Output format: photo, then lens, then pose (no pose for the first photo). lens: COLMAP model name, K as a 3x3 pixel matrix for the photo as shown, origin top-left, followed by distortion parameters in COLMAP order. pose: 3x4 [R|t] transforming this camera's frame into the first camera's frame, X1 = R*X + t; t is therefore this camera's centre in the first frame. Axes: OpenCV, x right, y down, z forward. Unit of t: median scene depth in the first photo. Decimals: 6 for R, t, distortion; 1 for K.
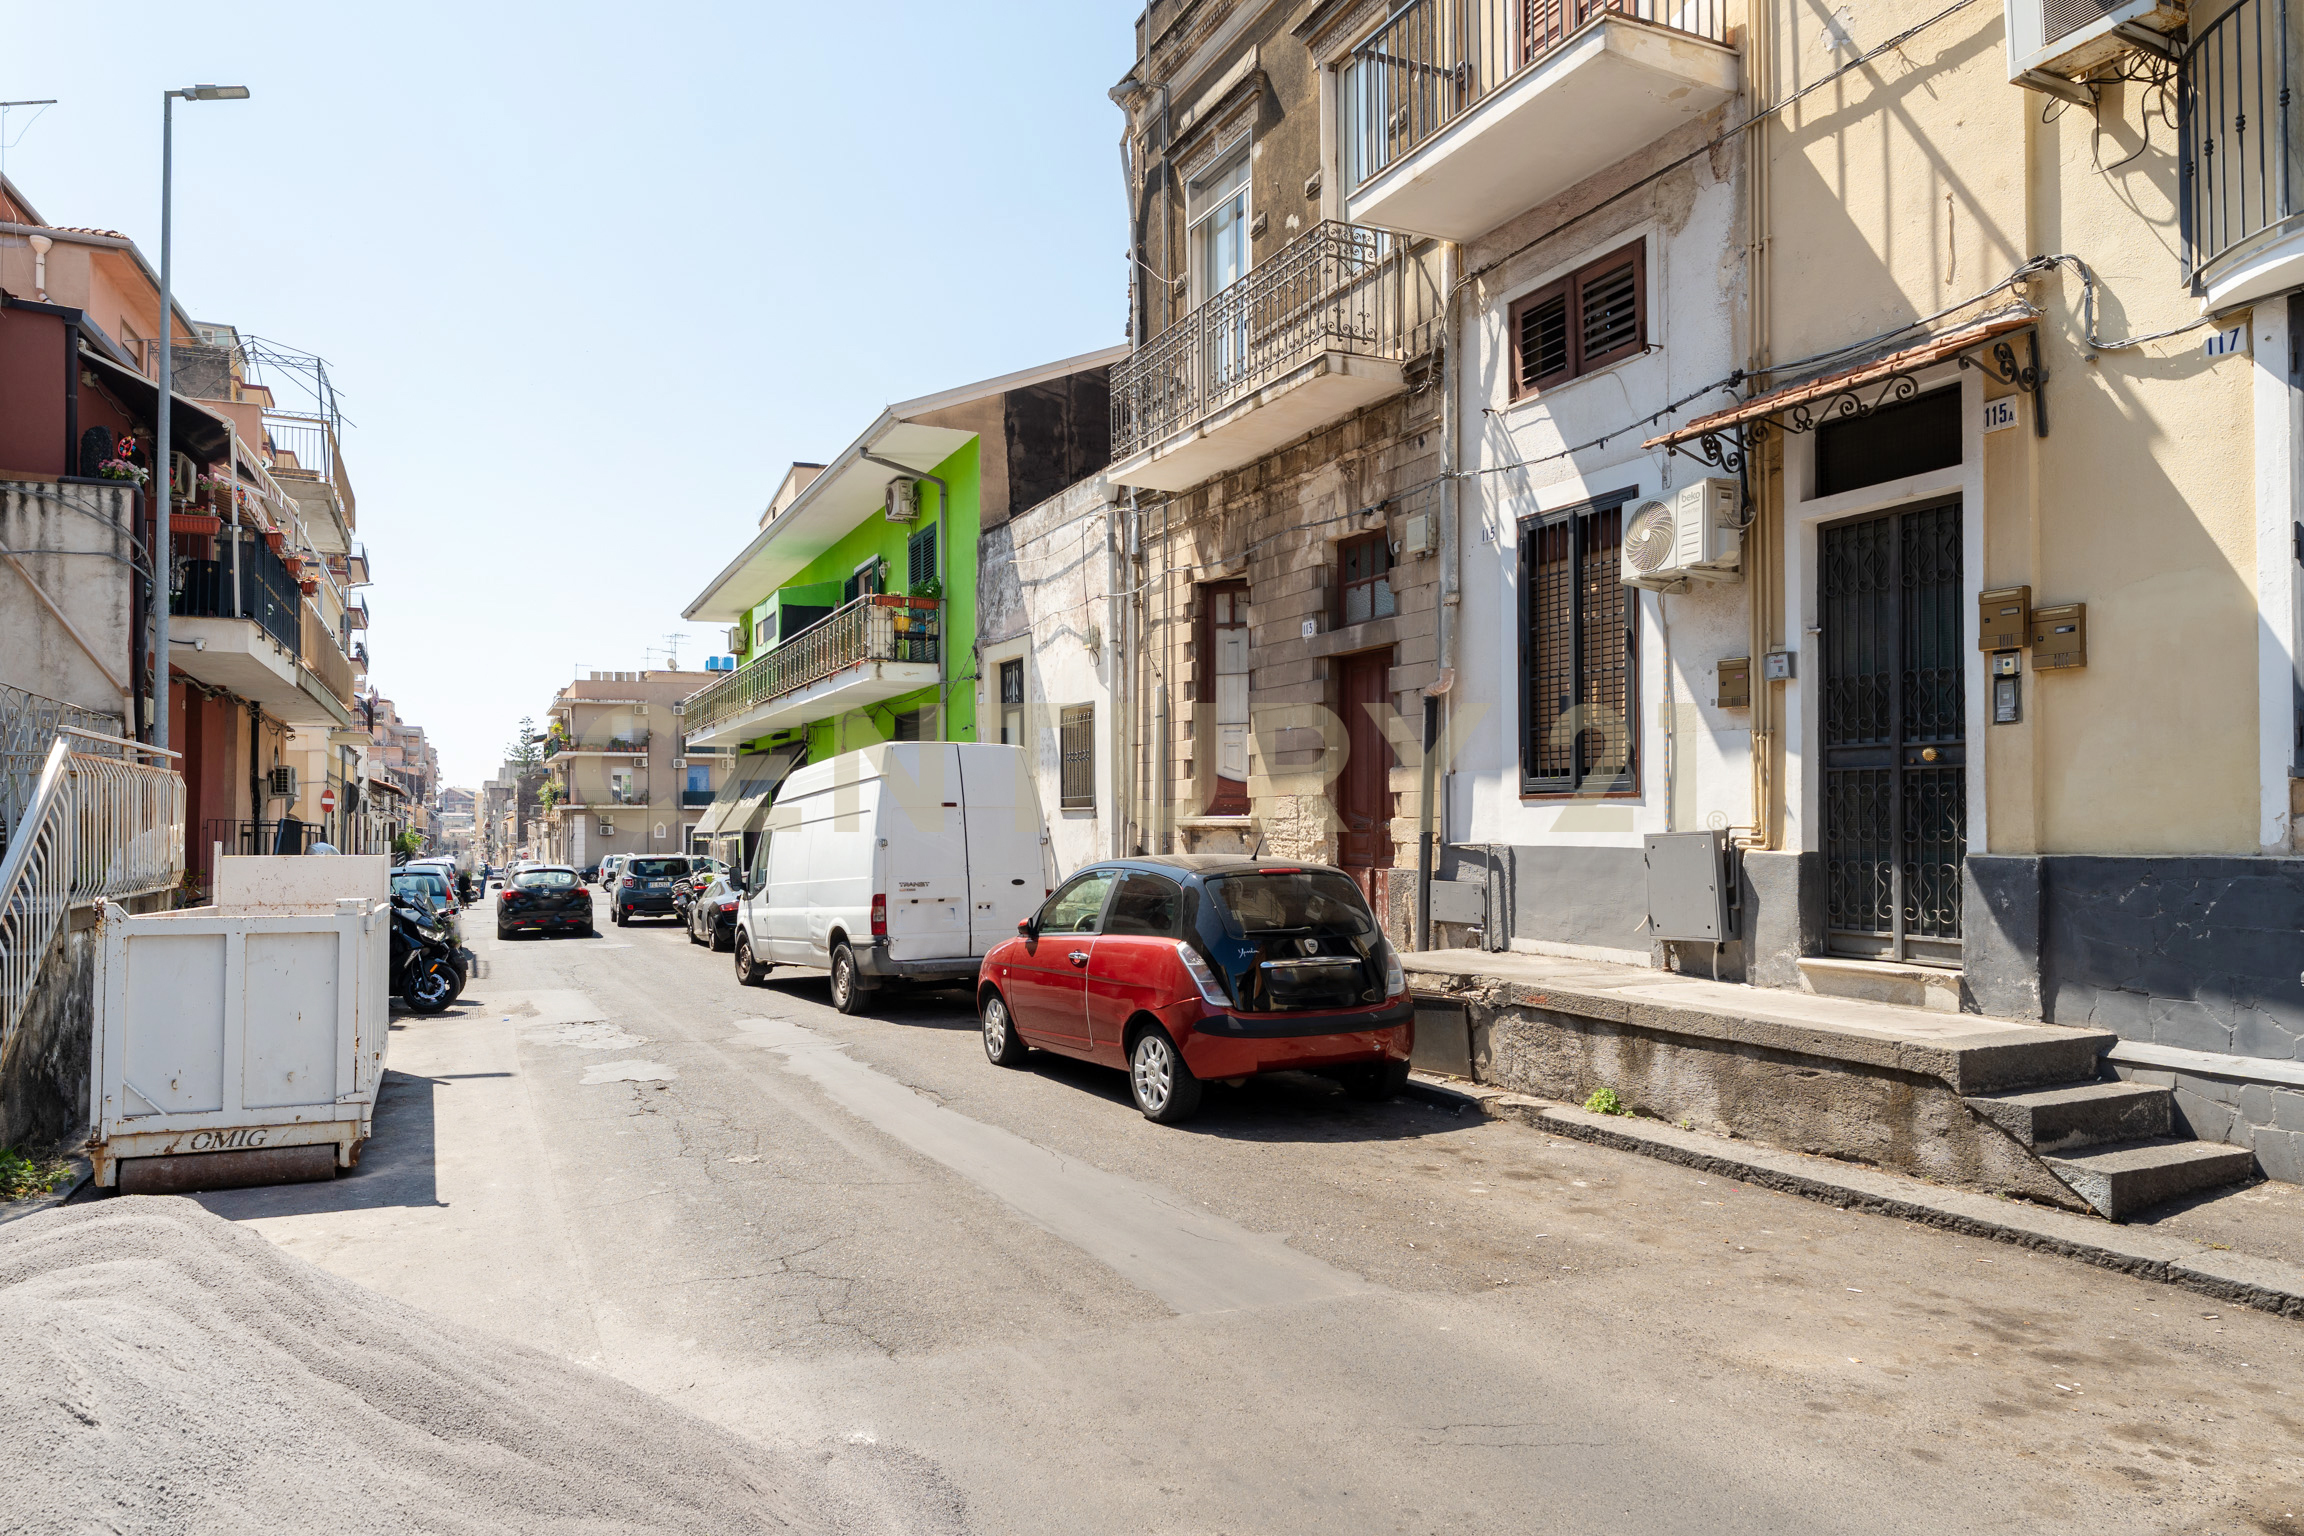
lens RADIAL K [[1408.9, 0, 1152.8], [0, 1408.9, 785.6], [0, 0, 1]] dist [-0.007455, -0.000453]
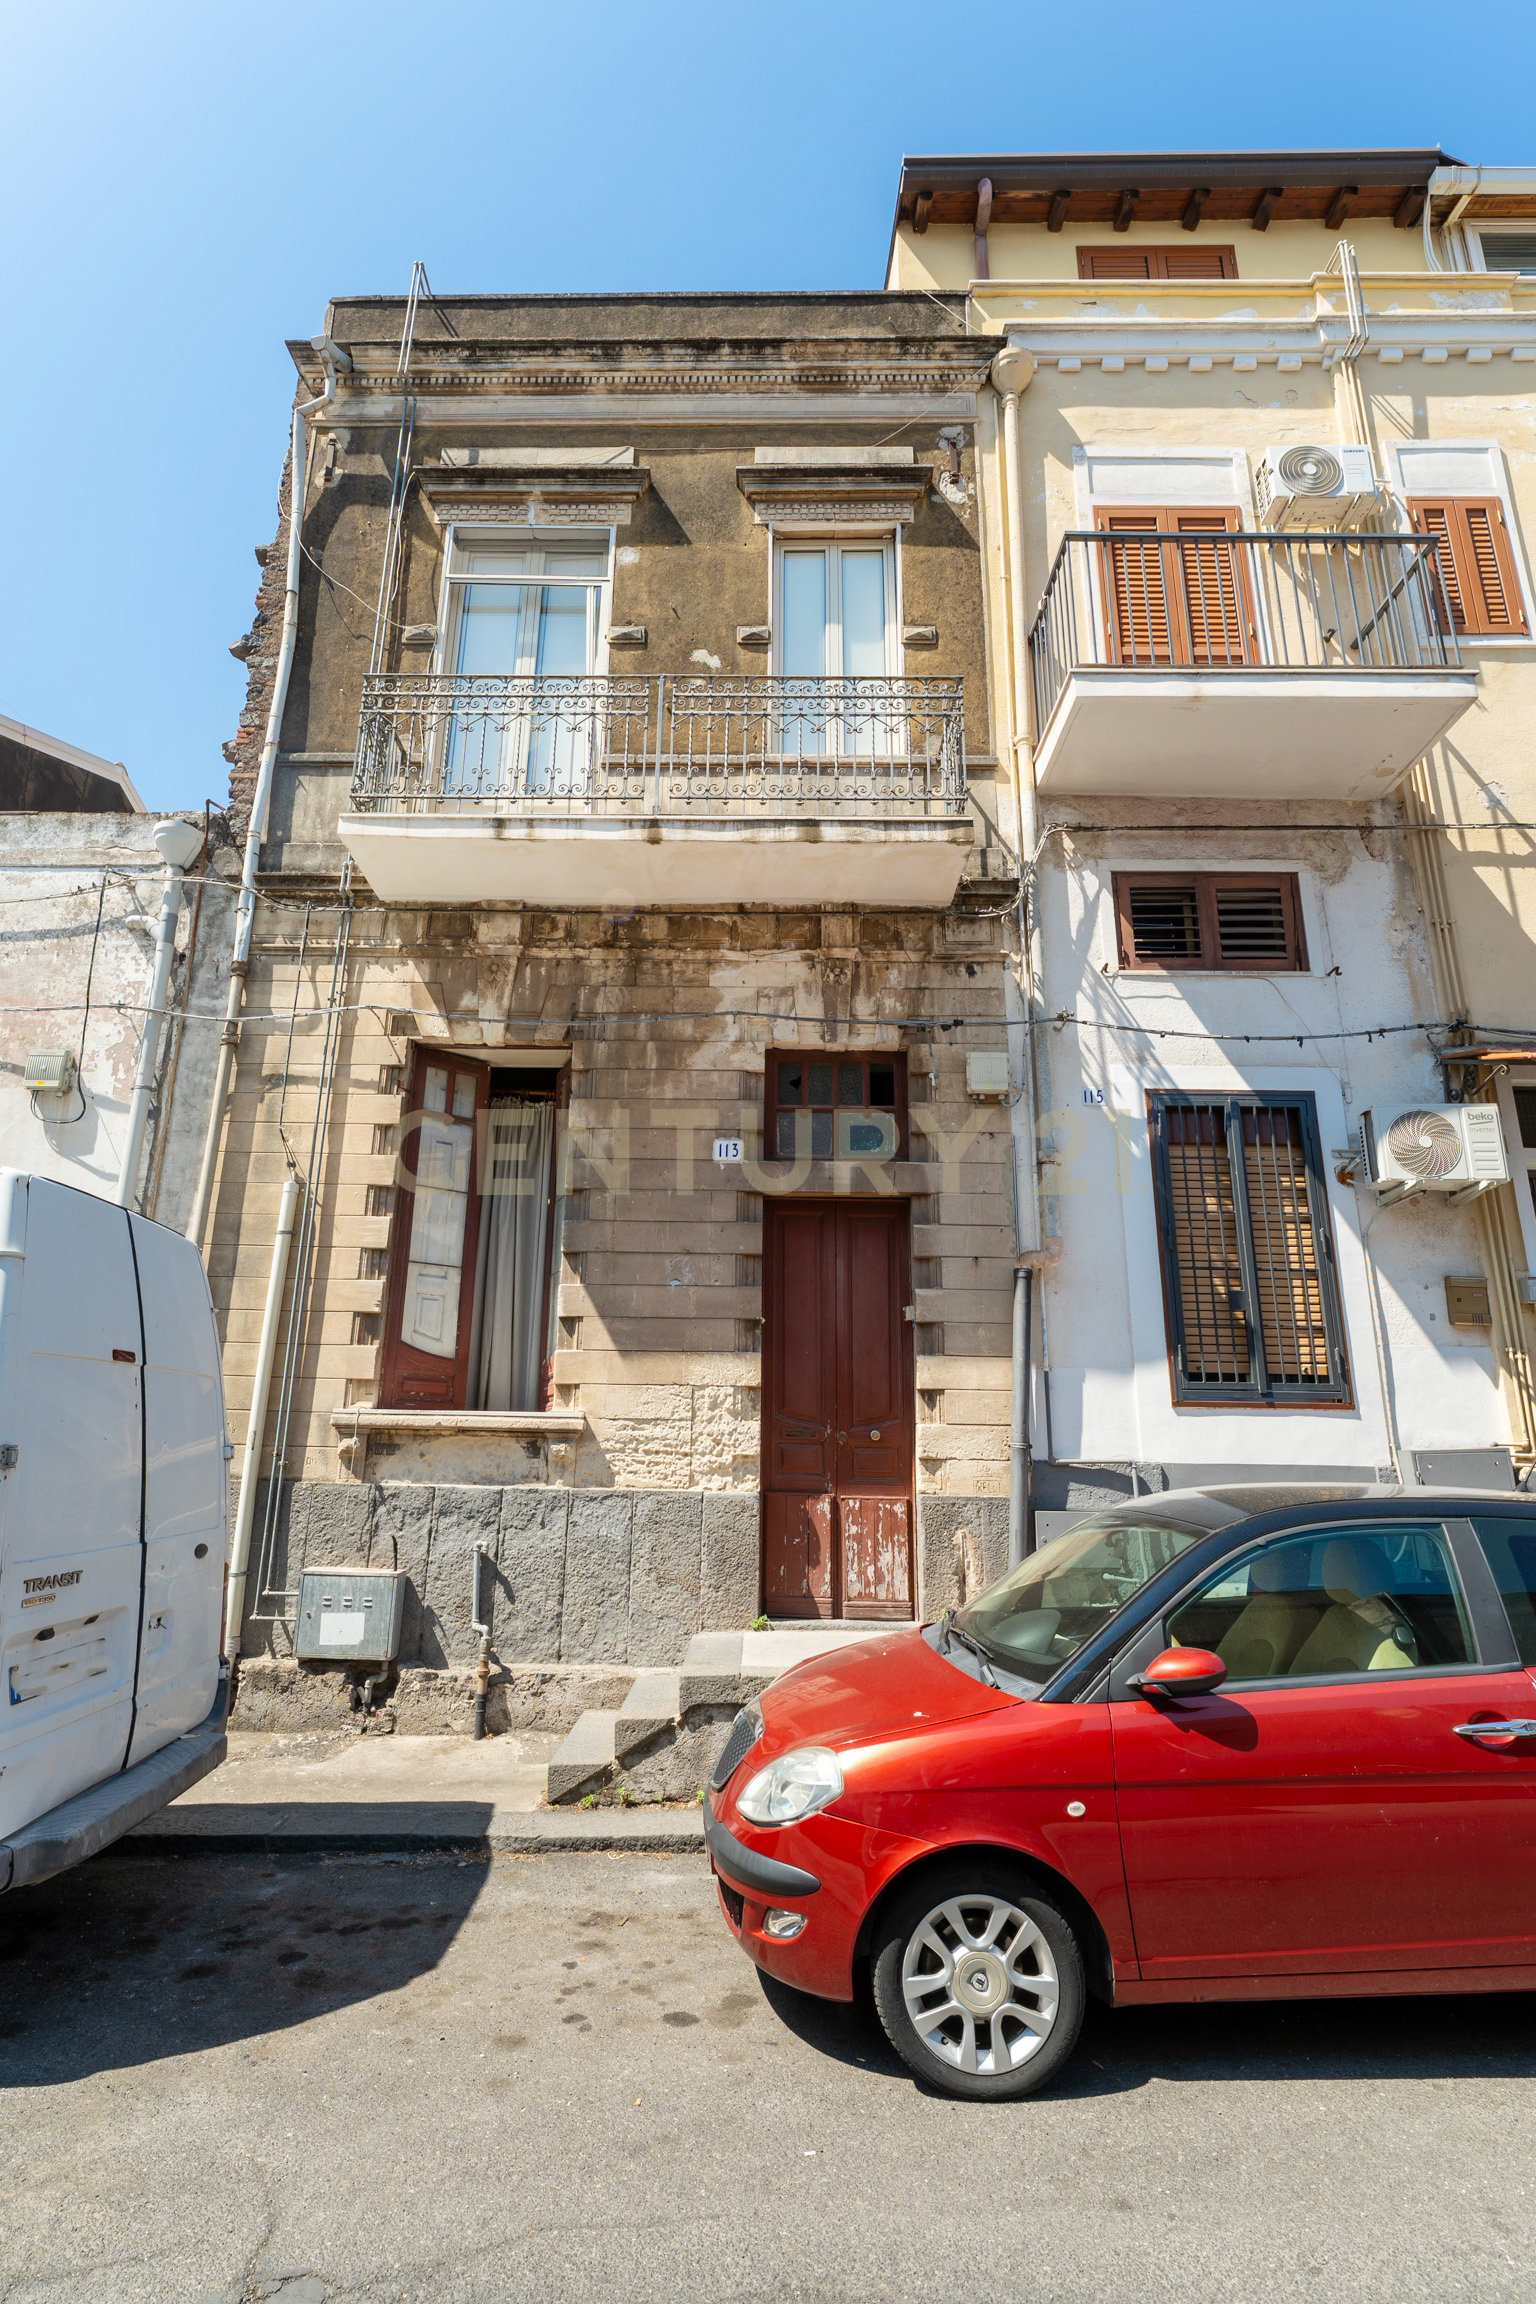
lens RADIAL K [[1063.3, 0, 766.3], [0, 1063.3, 1156.3], [0, 0, 1]] dist [-0.003046, -0.000637]
pose [[0.456844, 0.242531, 0.855846, -0.388365], [-0.040788, 0.966814, -0.252204, 0.031882], [-0.888611, 0.080310, 0.451576, 0.825472]]
